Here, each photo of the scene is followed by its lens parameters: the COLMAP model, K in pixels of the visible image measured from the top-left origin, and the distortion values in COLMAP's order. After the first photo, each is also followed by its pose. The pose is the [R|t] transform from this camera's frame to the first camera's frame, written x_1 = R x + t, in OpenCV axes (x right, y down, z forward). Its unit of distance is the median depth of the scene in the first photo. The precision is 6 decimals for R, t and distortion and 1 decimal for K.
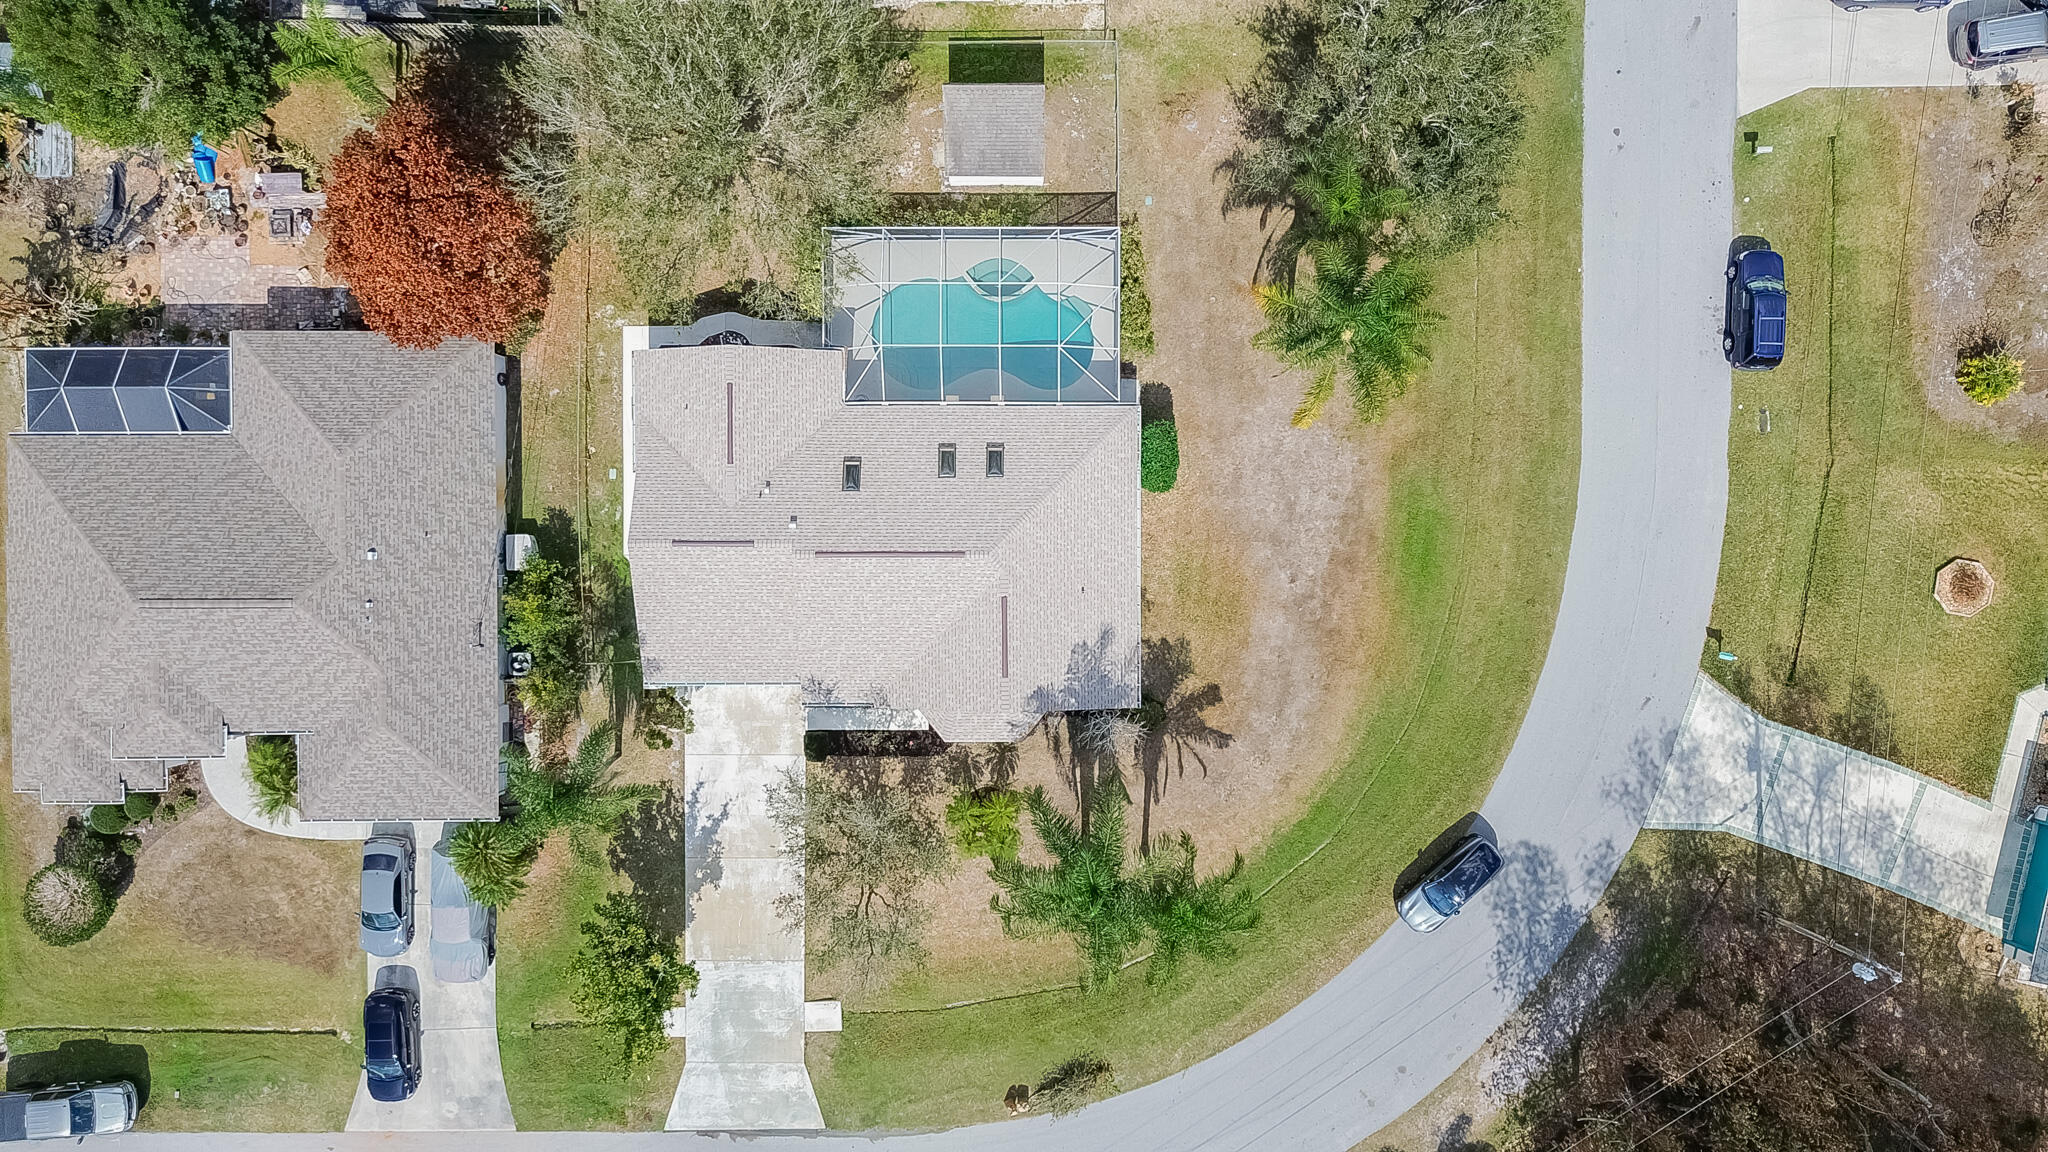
lens RADIAL K [[1523.4, 0, 1028.6], [0, 1523.4, 574.2], [0, 0, 1]] dist [0.011112, 0.001688]
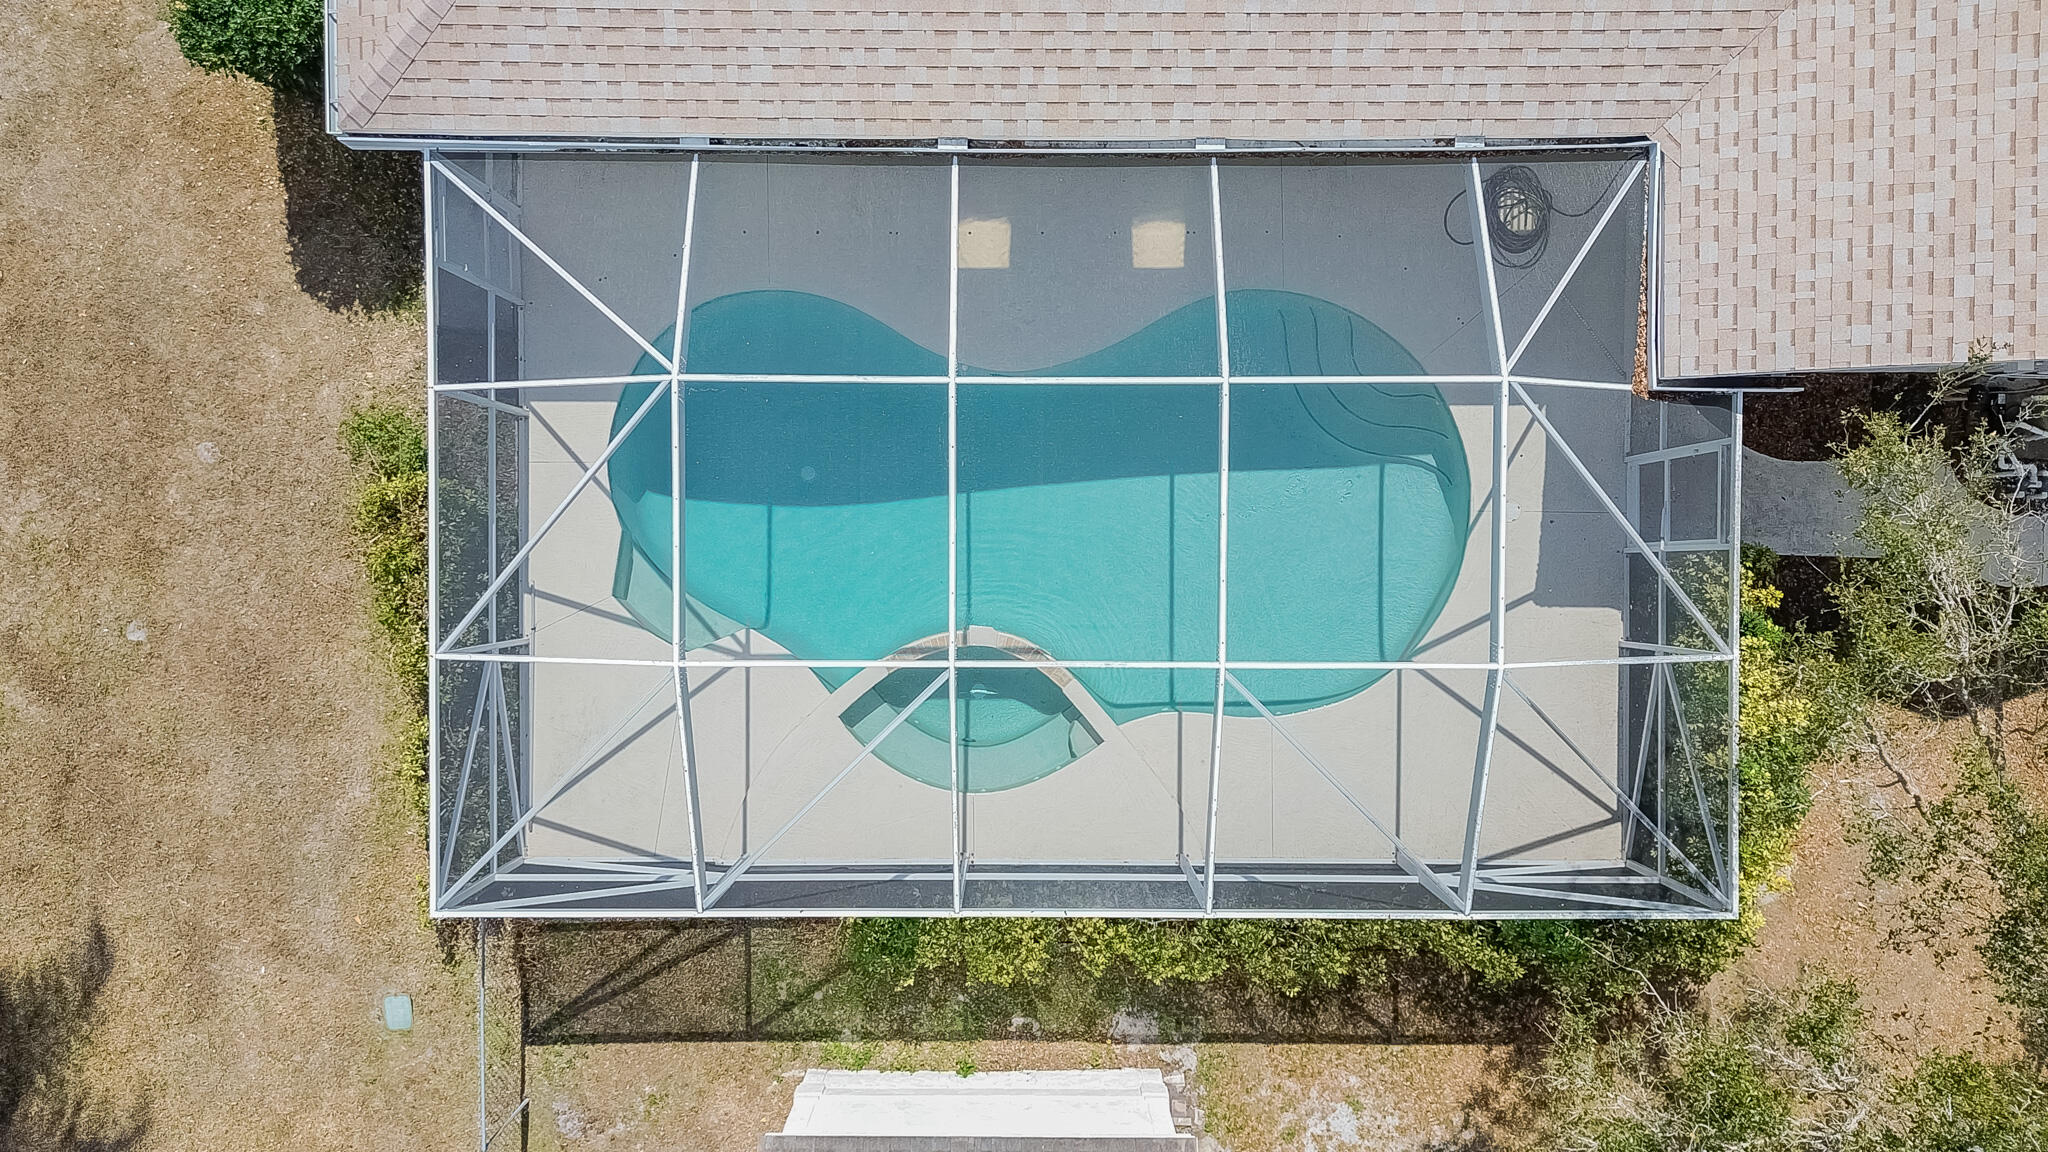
lens RADIAL K [[1523.4, 0, 1025.7], [0, 1523.4, 576.2], [0, 0, 1]] dist [0.011112, 0.001688]
pose [[-0.999958, -0.003746, 0.008391, -0.030110], [0.003447, -0.999367, -0.035421, -0.161870], [0.008518, -0.035391, 0.999337, 0.744822]]
